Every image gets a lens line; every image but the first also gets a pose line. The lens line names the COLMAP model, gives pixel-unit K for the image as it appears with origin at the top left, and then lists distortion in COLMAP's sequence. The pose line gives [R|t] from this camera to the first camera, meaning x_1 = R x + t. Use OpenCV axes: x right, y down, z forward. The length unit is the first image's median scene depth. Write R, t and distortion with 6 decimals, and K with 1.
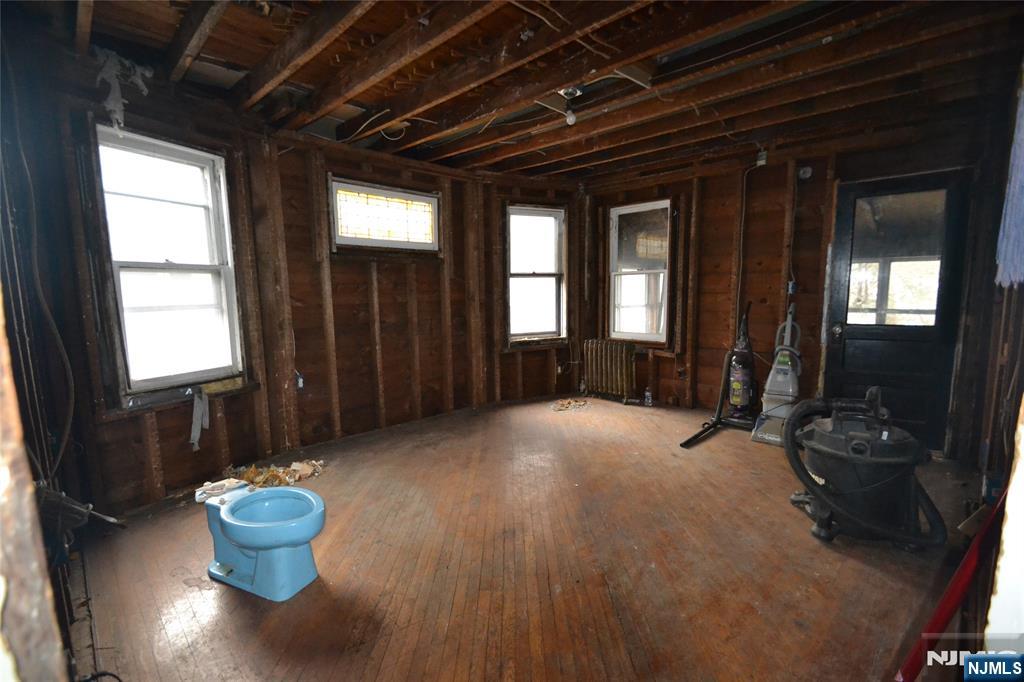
lens RADIAL K [[447.7, 0, 491.5], [0, 447.7, 350.5], [0, 0, 1]] dist [-0.002504, -0.005280]
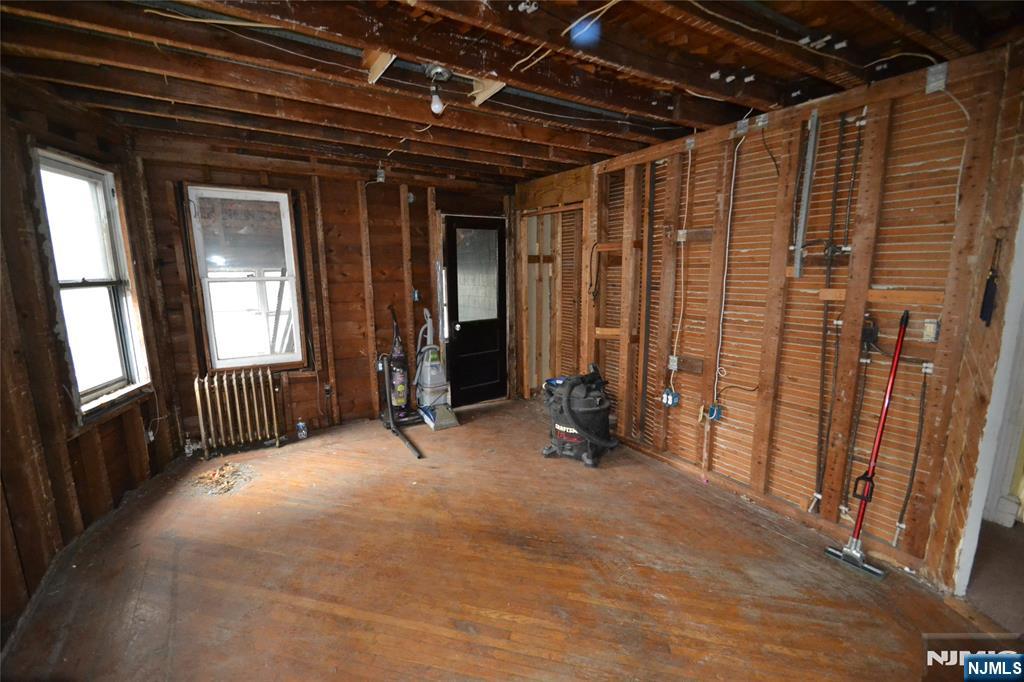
lens RADIAL K [[447.7, 0, 508.3], [0, 447.7, 346.9], [0, 0, 1]] dist [-0.002504, -0.005280]
pose [[0.228179, -0.148620, 0.962209, -0.354738], [0.135573, 0.983503, 0.119759, -0.096264], [-0.964134, 0.103123, 0.244564, 0.411827]]
